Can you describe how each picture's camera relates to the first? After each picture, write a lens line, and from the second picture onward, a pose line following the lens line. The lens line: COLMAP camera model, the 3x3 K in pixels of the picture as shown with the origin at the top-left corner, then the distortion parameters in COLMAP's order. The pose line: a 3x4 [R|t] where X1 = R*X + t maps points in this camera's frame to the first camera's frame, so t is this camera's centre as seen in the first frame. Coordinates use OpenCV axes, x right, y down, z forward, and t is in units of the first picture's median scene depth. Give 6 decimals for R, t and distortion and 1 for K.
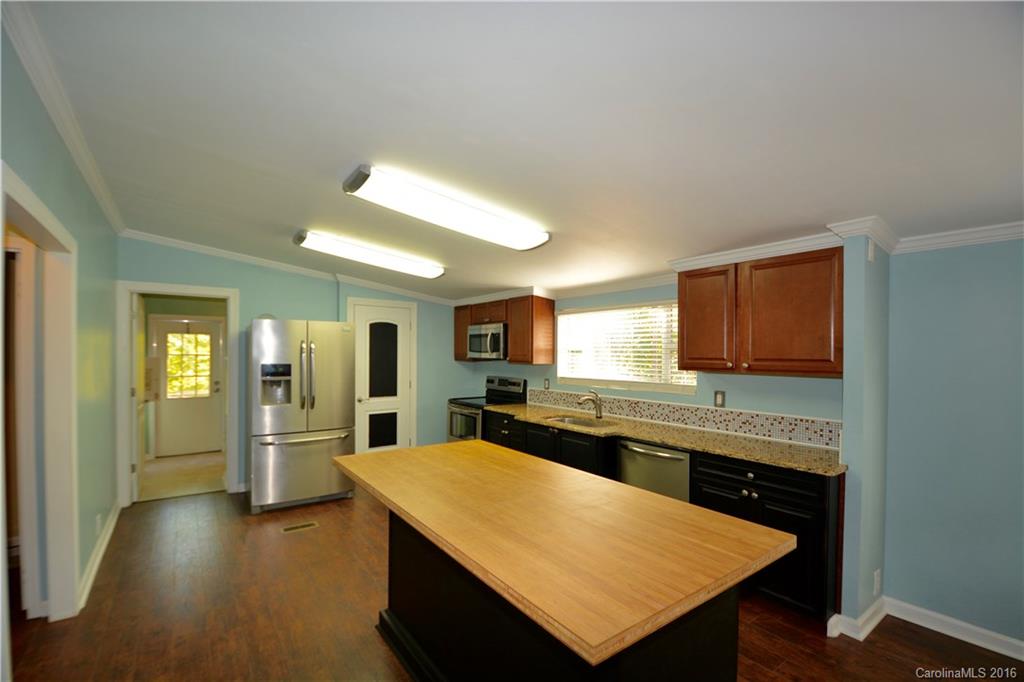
lens RADIAL K [[445.1, 0, 504.6], [0, 445.1, 357.0], [0, 0, 1]] dist [-0.000285, -0.003258]
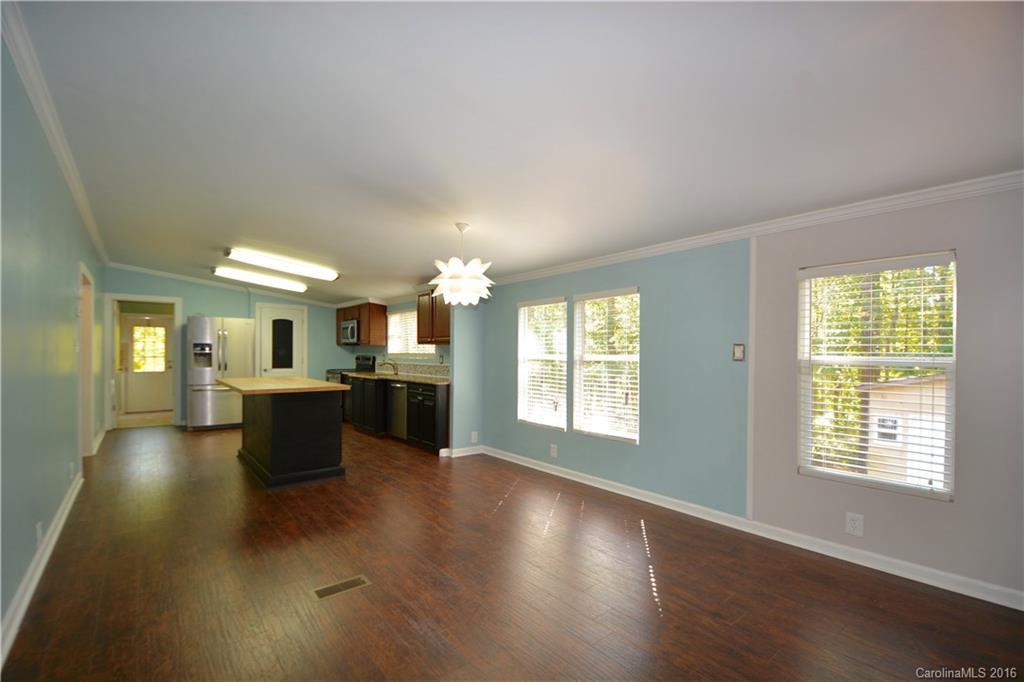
lens RADIAL K [[445.1, 0, 504.9], [0, 445.1, 357.5], [0, 0, 1]] dist [-0.000285, -0.003258]
pose [[0.998592, -0.000418, 0.053039, 0.485683], [0.000416, 1.000000, 0.000044, 0.063570], [-0.053039, -0.000022, 0.998592, -0.668211]]
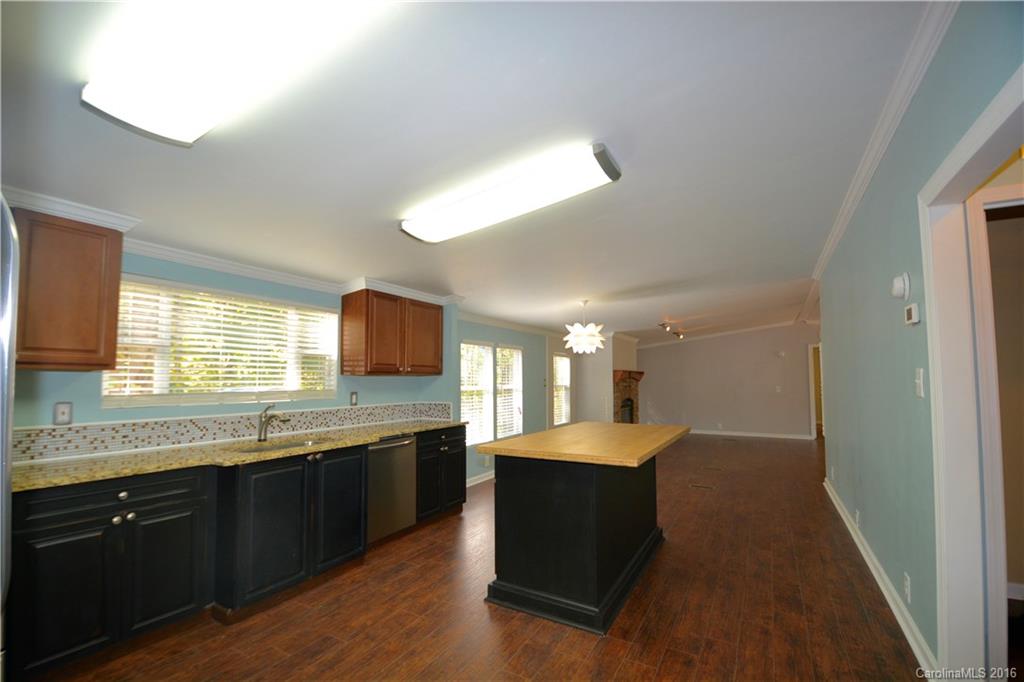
lens RADIAL K [[445.1, 0, 497.8], [0, 445.1, 353.9], [0, 0, 1]] dist [-0.000285, -0.003258]
pose [[-0.390231, 0.046110, 0.919562, -0.578973], [0.006973, 0.998865, -0.047127, 0.024590], [-0.920691, -0.011978, -0.390109, 0.831486]]
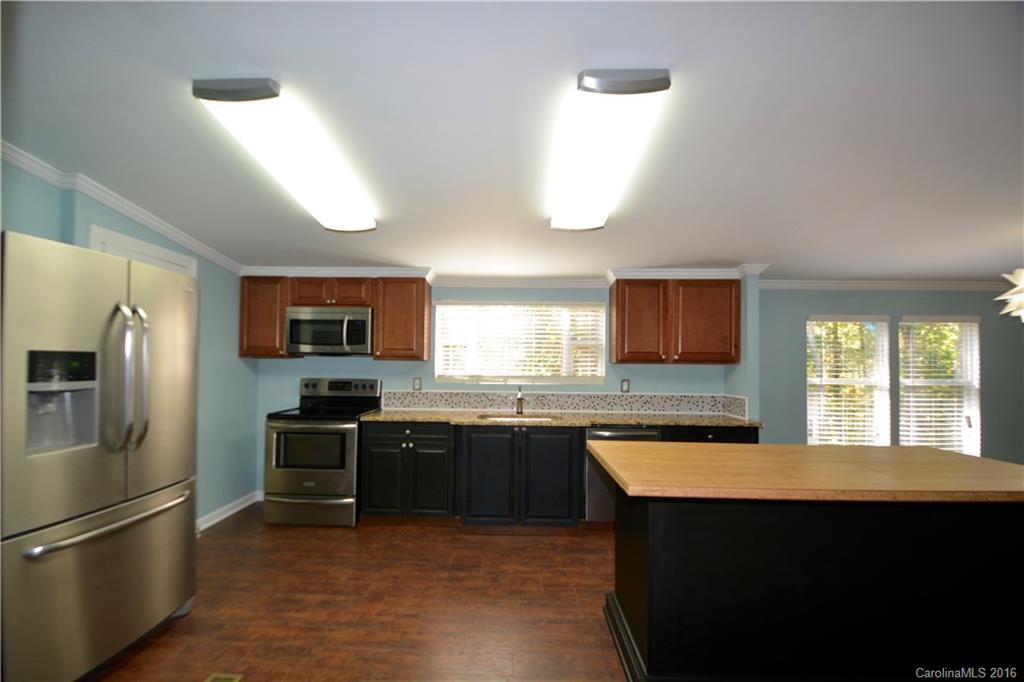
lens RADIAL K [[445.1, 0, 505.8], [0, 445.1, 353.0], [0, 0, 1]] dist [-0.000285, -0.003258]
pose [[0.607753, 0.020146, 0.793871, -0.526789], [0.000889, 0.999660, -0.026049, 0.025846], [-0.794126, 0.016537, 0.607529, 0.381246]]
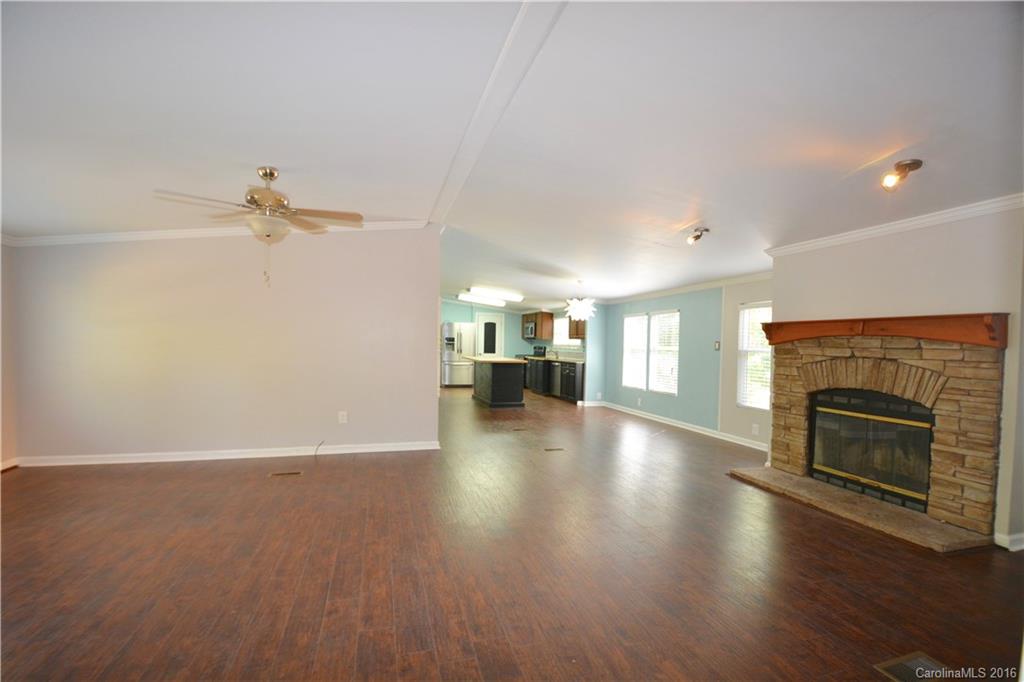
lens RADIAL K [[445.1, 0, 511.4], [0, 445.1, 342.3], [0, 0, 1]] dist [-0.000285, -0.003258]
pose [[0.945201, 0.011490, -0.326286, 0.742371], [-0.016880, 0.999764, -0.013690, 0.073807], [0.326052, 0.018448, 0.945172, -1.466849]]
